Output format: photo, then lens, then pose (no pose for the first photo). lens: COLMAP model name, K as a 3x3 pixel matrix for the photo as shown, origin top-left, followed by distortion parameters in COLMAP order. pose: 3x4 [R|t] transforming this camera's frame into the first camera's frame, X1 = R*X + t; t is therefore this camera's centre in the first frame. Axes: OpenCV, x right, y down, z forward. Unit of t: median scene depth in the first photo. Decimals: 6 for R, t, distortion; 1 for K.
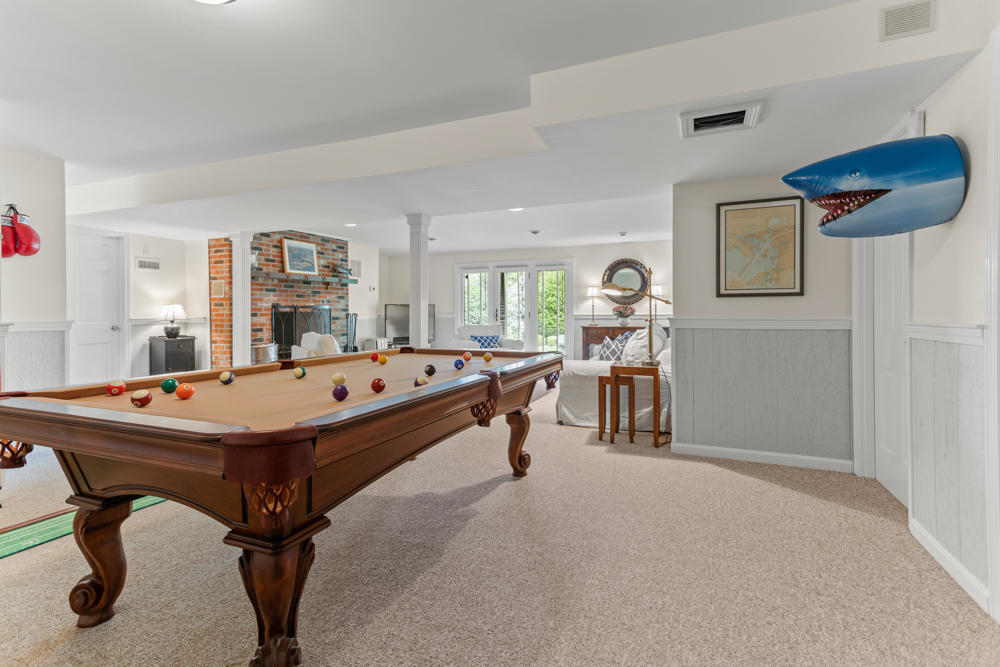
lens RADIAL K [[491.0, 0, 499.9], [0, 491.0, 322.9], [0, 0, 1]] dist [0.024246, 0.002335]
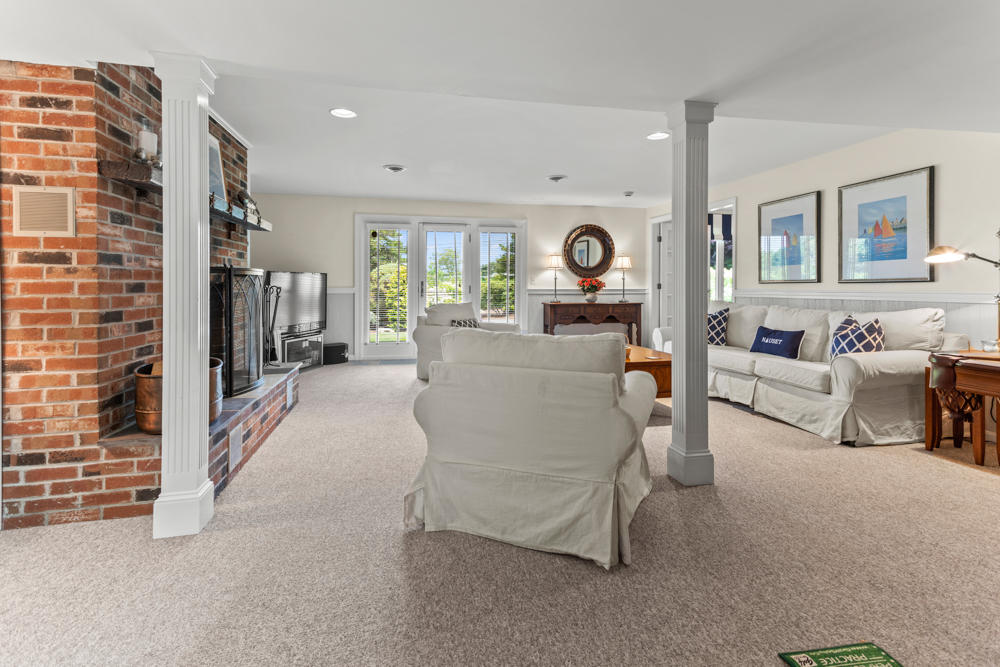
lens RADIAL K [[491.0, 0, 501.2], [0, 491.0, 292.9], [0, 0, 1]] dist [0.024246, 0.002335]
pose [[0.815473, -0.002870, 0.578788, -0.376293], [0.009477, 0.999920, -0.008394, -0.004664], [-0.578718, 0.012330, 0.815435, 0.390316]]
